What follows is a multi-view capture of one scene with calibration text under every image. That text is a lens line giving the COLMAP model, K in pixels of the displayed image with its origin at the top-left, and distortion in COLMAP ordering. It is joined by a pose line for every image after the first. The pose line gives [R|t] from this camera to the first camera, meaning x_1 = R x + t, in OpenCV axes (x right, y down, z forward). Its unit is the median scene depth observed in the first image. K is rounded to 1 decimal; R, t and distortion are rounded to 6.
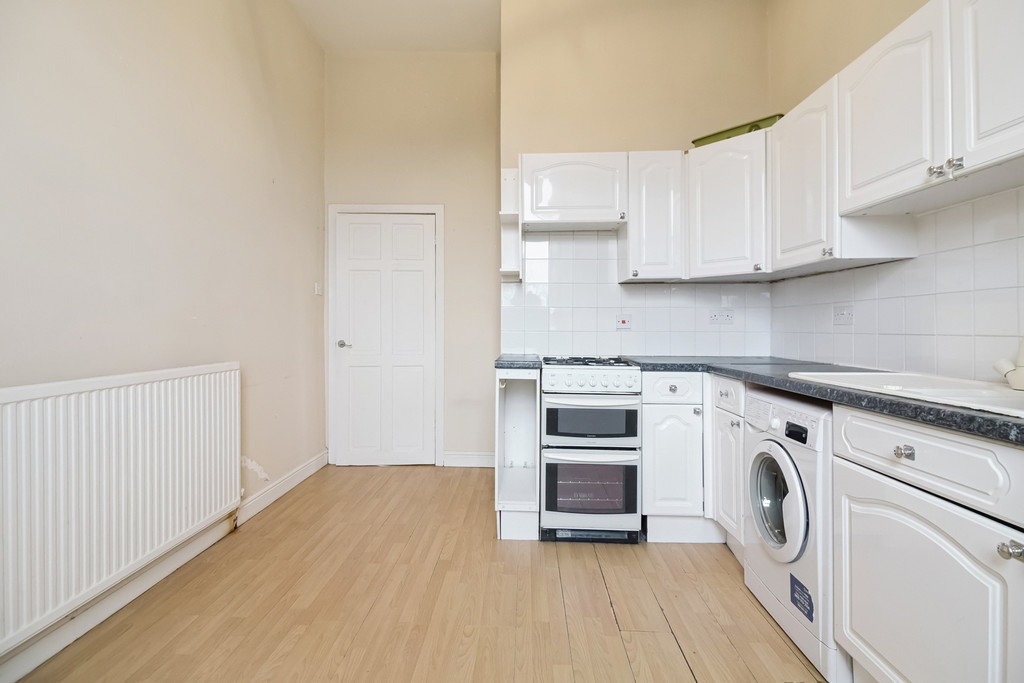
lens RADIAL K [[517.0, 0, 509.0], [0, 517.0, 319.1], [0, 0, 1]] dist [0.023767, -0.000820]
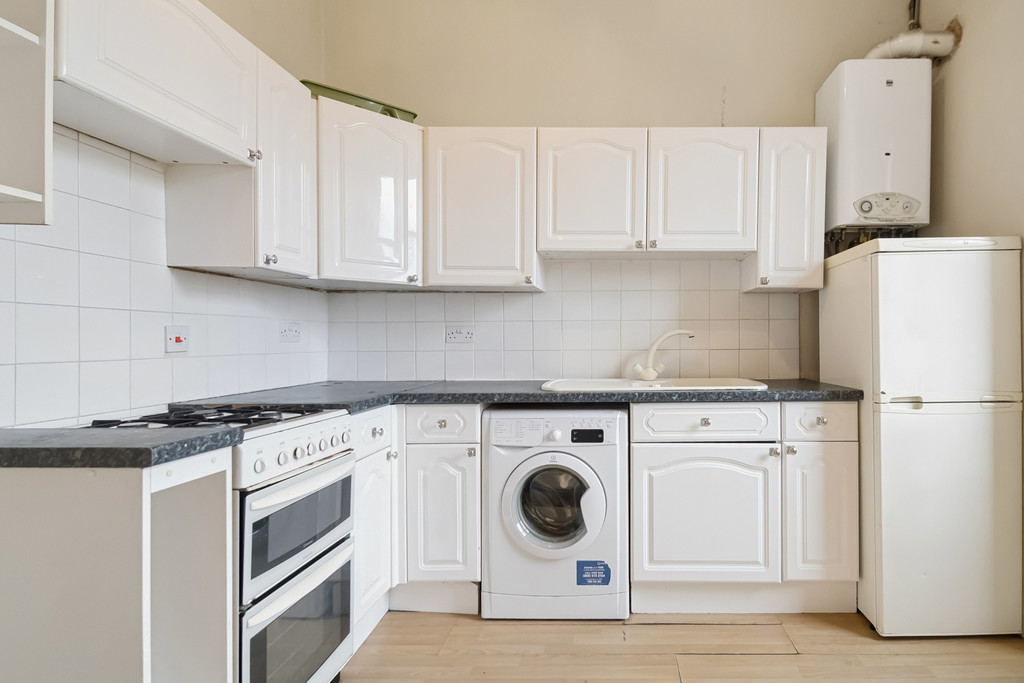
lens RADIAL K [[602.2, 0, 512.0], [0, 602.2, 341.5], [0, 0, 1]] dist [0.047992, -0.000288]
pose [[-0.065468, -0.009725, 0.997807, -0.594588], [-0.012576, 0.999881, 0.008920, -0.003894], [-0.997775, -0.011964, -0.065583, 0.948975]]
